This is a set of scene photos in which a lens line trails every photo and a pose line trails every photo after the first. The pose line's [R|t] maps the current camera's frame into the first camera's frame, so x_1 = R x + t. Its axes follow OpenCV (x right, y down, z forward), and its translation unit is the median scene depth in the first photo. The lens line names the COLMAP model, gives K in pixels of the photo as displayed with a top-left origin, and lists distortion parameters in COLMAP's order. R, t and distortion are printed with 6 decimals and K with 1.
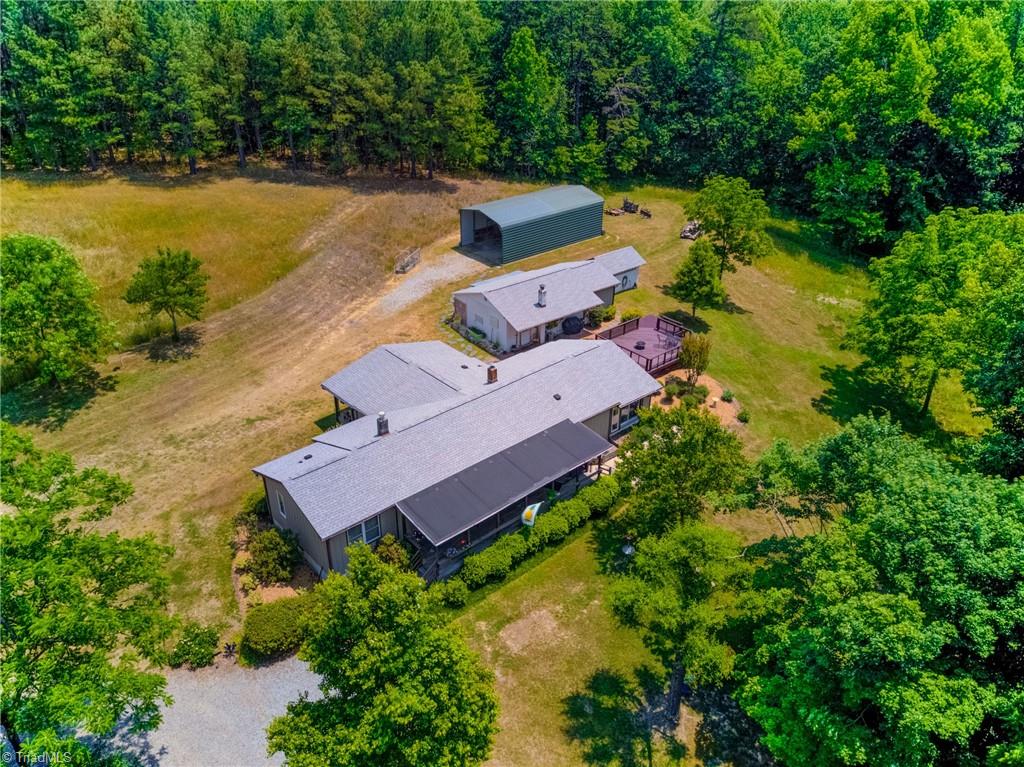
lens RADIAL K [[780.3, 0, 510.8], [0, 780.3, 384.2], [0, 0, 1]] dist [0.035875, -0.010848]
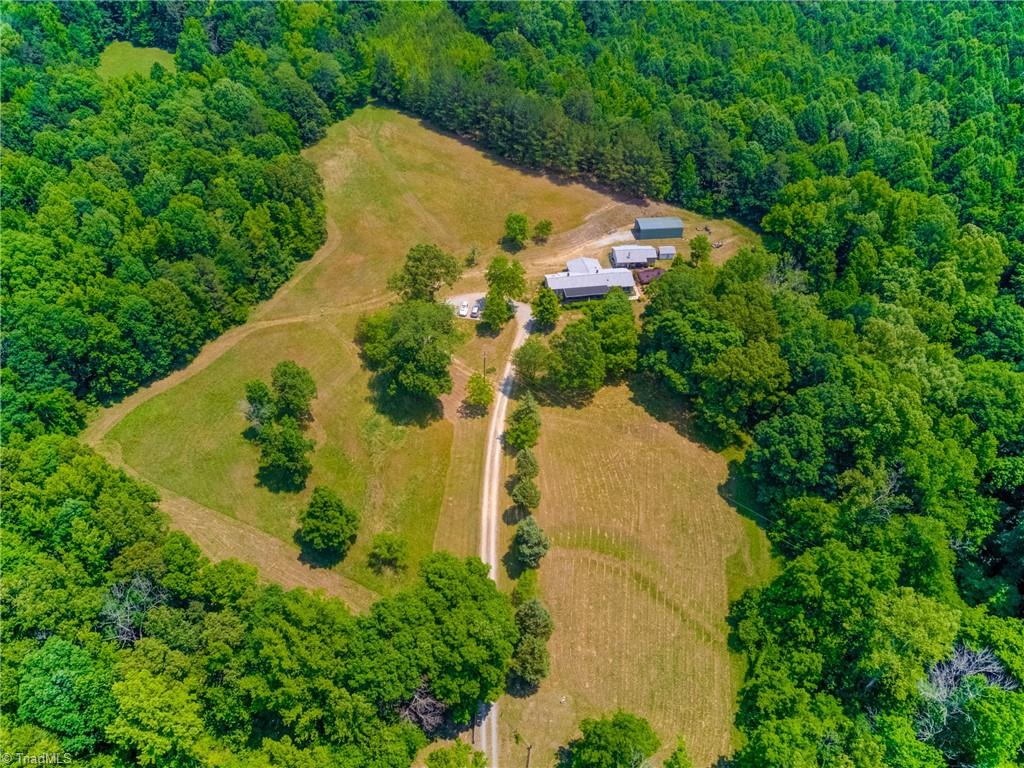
lens RADIAL K [[780.3, 0, 514.2], [0, 780.3, 381.4], [0, 0, 1]] dist [0.035875, -0.010848]
pose [[0.849829, 0.355528, -0.389090, 1.296601], [-0.280291, 0.930040, 0.237619, -0.299186], [0.446349, -0.092877, 0.890026, -2.754222]]
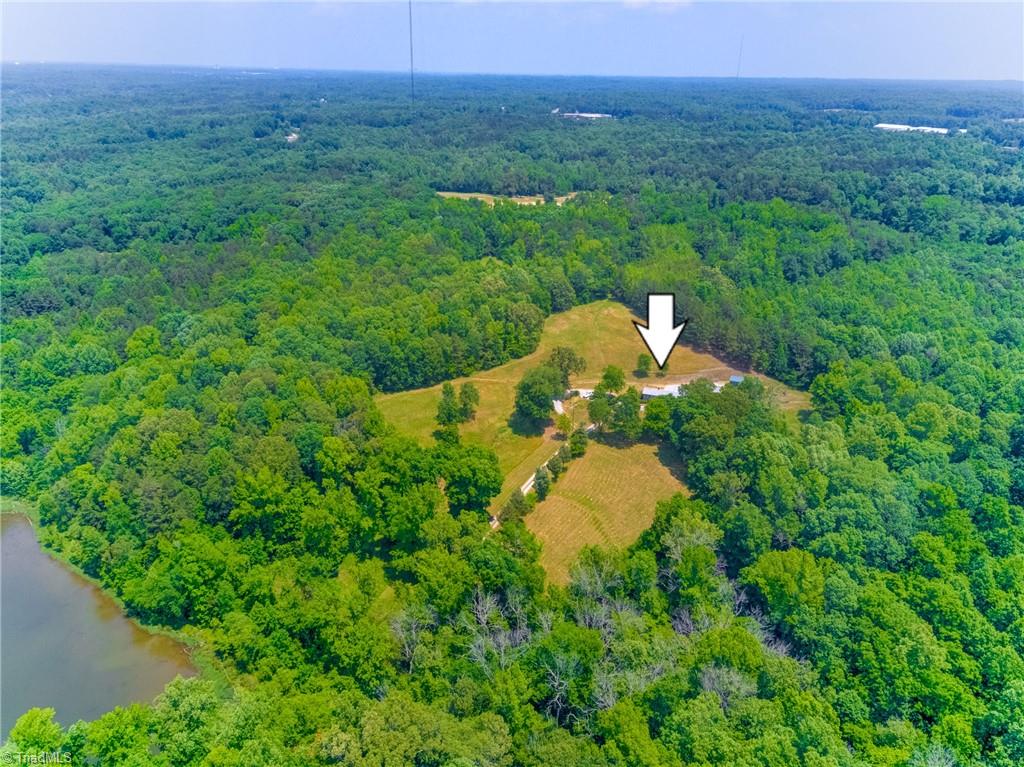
lens RADIAL K [[780.3, 0, 510.4], [0, 780.3, 383.3], [0, 0, 1]] dist [0.035875, -0.010848]
pose [[0.487552, 0.330584, -0.808088, 4.009636], [-0.442366, 0.891486, 0.097804, -0.078133], [0.752732, 0.309786, 0.580885, -3.473686]]
